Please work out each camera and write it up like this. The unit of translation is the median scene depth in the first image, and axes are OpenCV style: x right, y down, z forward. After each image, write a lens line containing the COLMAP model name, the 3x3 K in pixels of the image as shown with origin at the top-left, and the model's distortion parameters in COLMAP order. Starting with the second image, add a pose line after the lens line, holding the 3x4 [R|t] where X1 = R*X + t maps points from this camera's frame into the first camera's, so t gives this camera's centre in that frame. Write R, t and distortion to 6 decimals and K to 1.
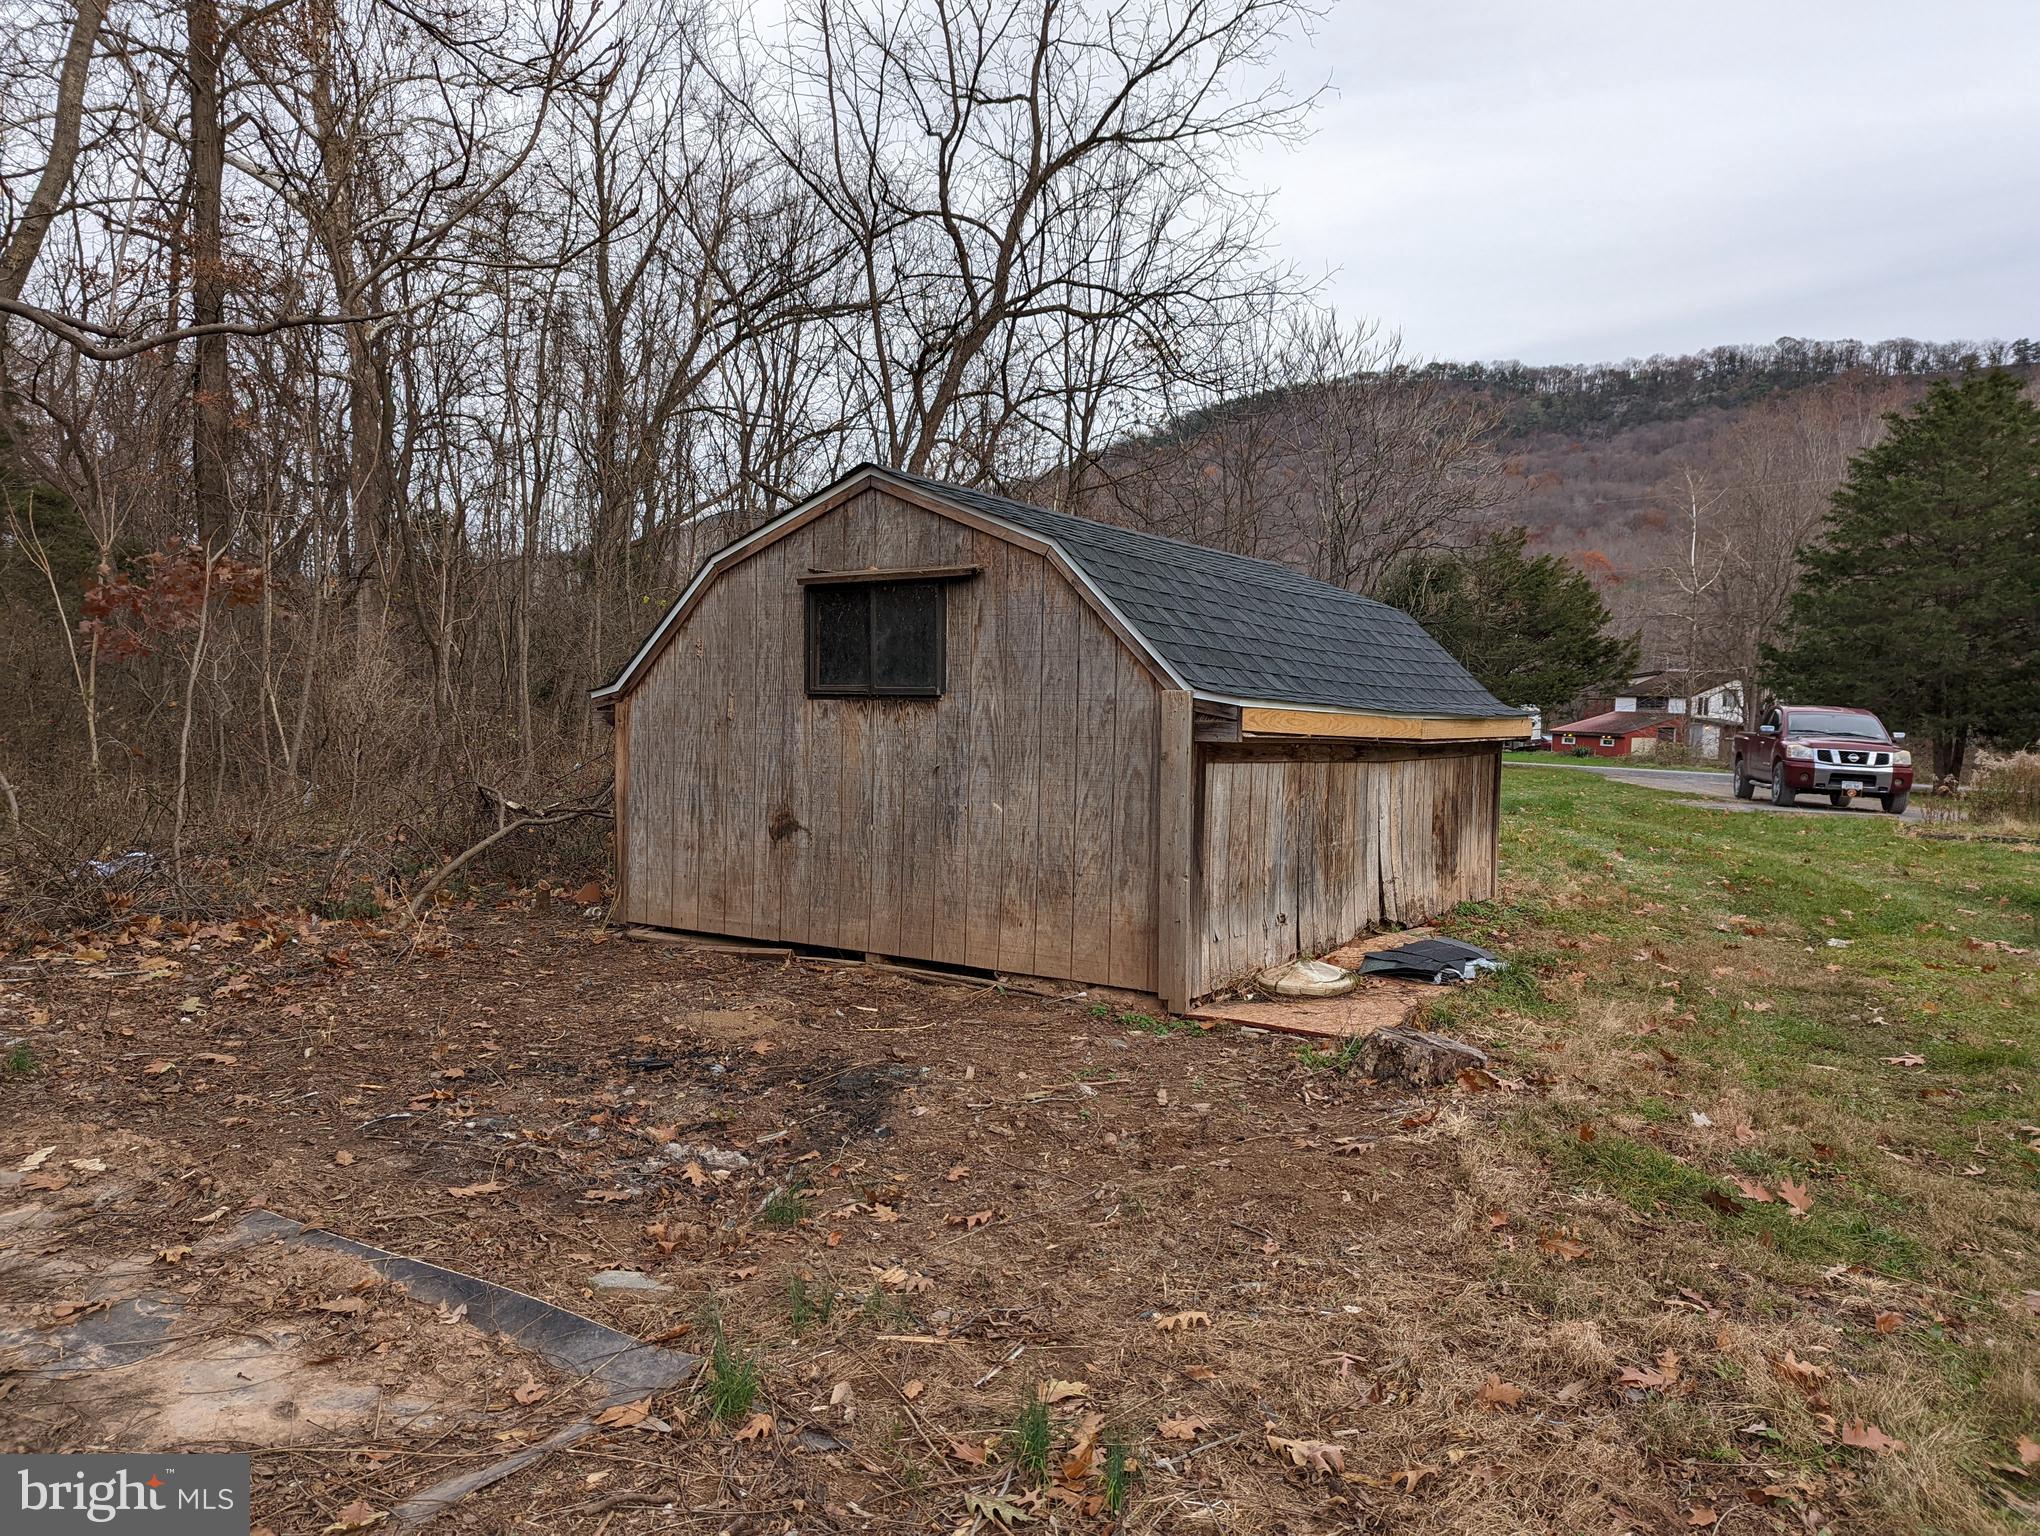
lens RADIAL K [[1420.2, 0, 1023.5], [0, 1420.2, 761.7], [0, 0, 1]] dist [0.069469, -0.062277]
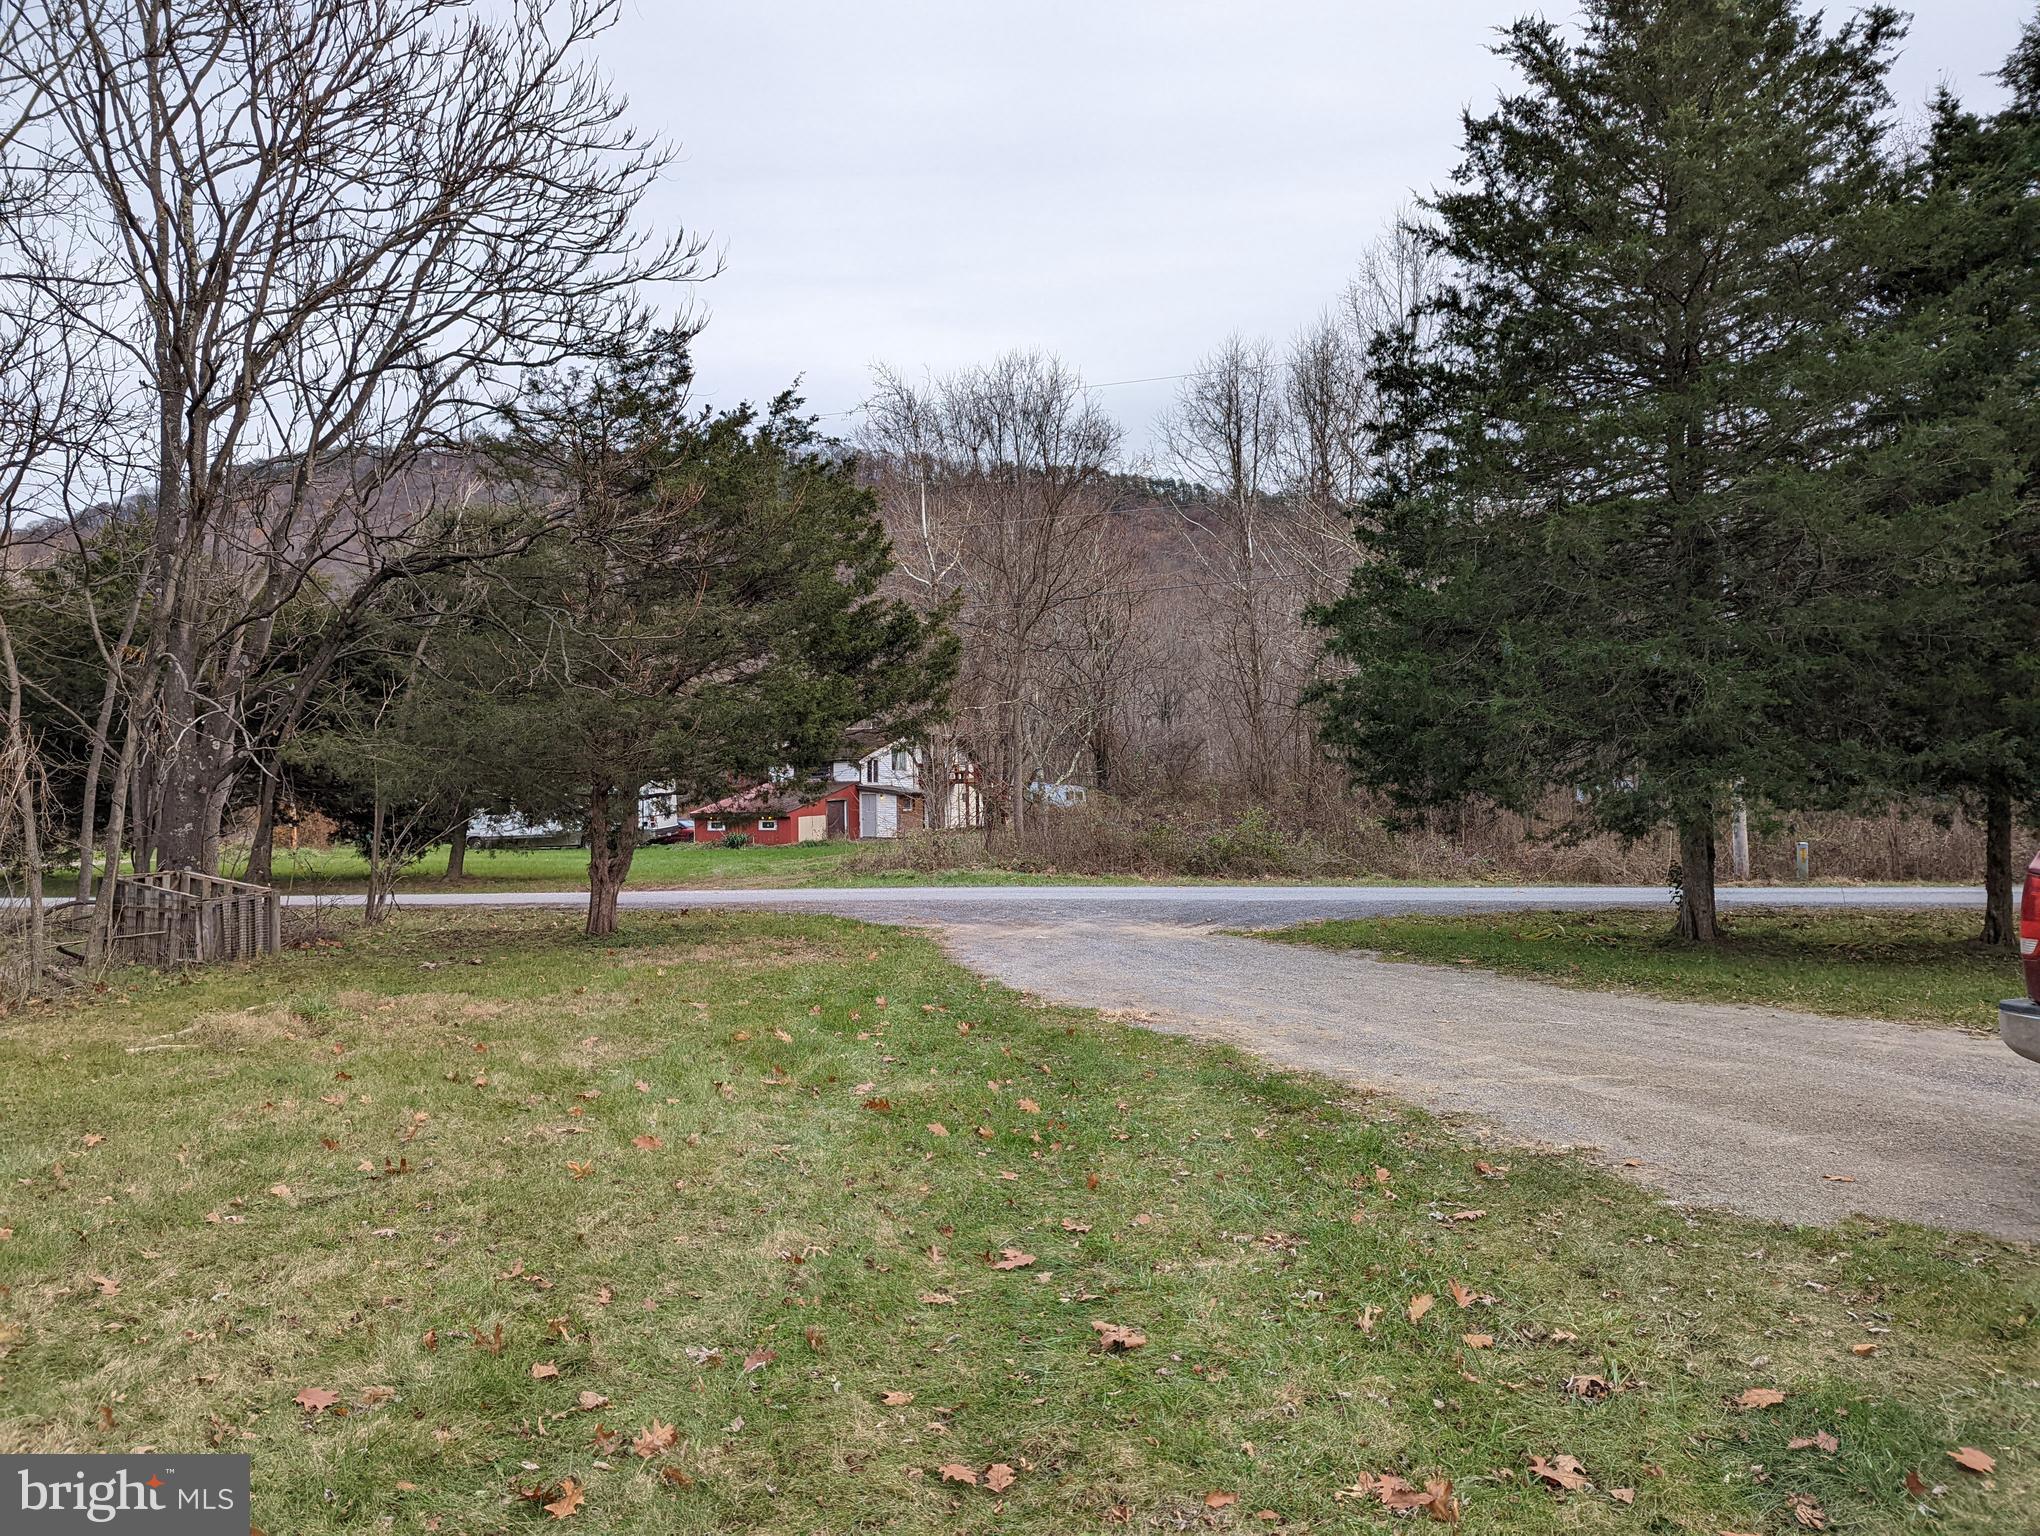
lens RADIAL K [[1420.2, 0, 1023.5], [0, 1420.2, 761.7], [0, 0, 1]] dist [0.069469, -0.062277]
pose [[0.823009, -0.045058, 0.566239, 0.099727], [0.076549, 0.996553, -0.031962, -0.012442], [-0.562847, 0.069650, 0.823621, 0.313762]]
